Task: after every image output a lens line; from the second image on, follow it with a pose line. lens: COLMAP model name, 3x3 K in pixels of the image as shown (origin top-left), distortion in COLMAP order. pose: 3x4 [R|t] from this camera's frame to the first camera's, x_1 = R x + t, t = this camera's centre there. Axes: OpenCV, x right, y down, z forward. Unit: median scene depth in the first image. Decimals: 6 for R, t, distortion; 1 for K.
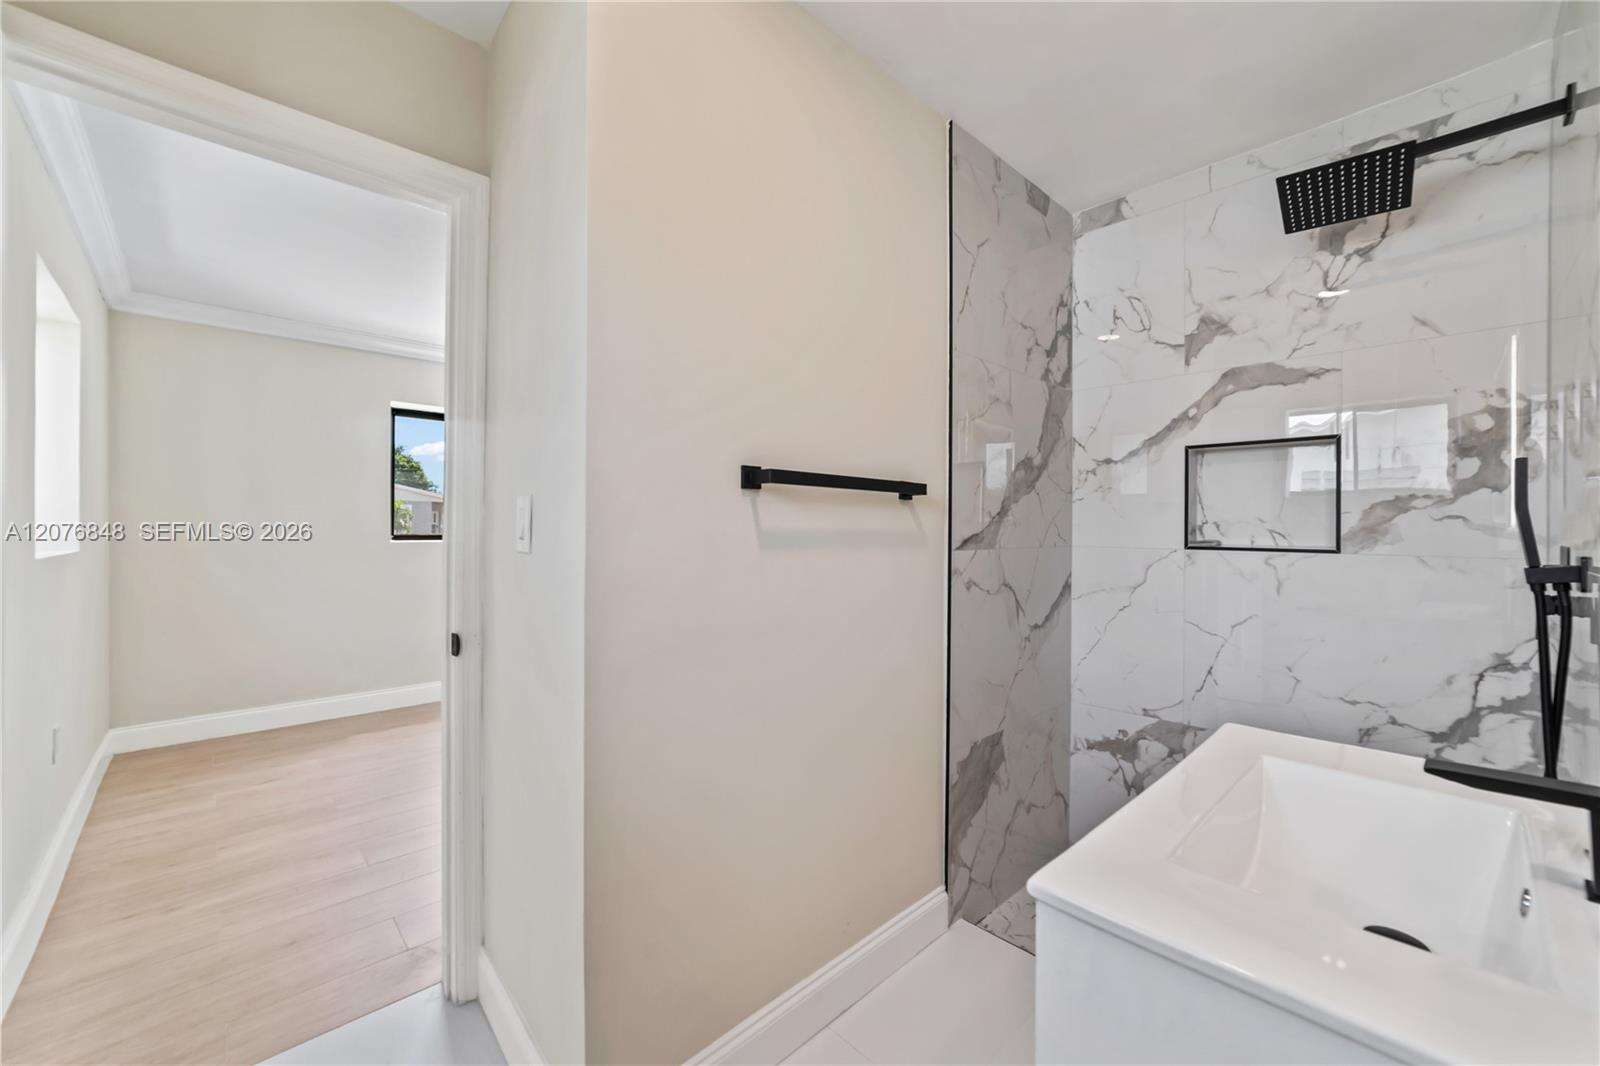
lens RADIAL K [[635.0, 0, 789.6], [0, 635.0, 524.6], [0, 0, 1]] dist [-0.000435, 0.000841]
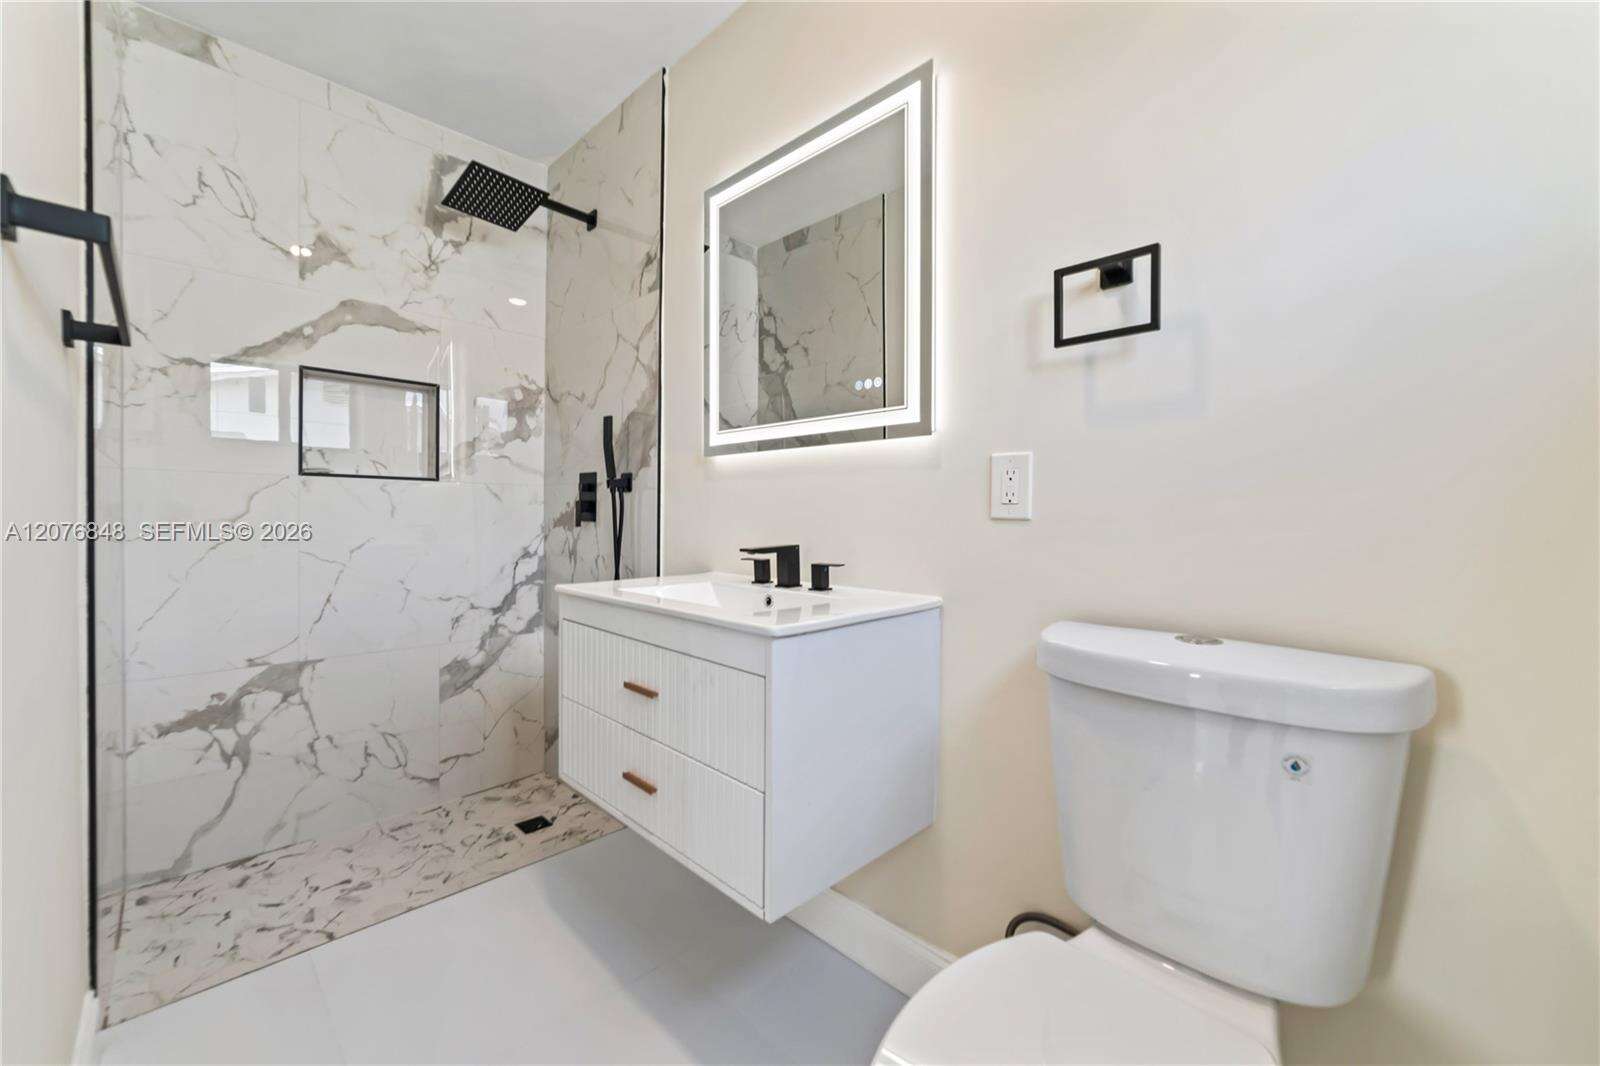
lens RADIAL K [[635.0, 0, 793.7], [0, 635.0, 522.0], [0, 0, 1]] dist [-0.000435, 0.000841]
pose [[-0.031294, -0.016401, 0.999376, -0.355949], [-0.014877, 0.999762, 0.015941, 0.086326], [-0.999399, -0.014369, -0.031531, 0.317891]]
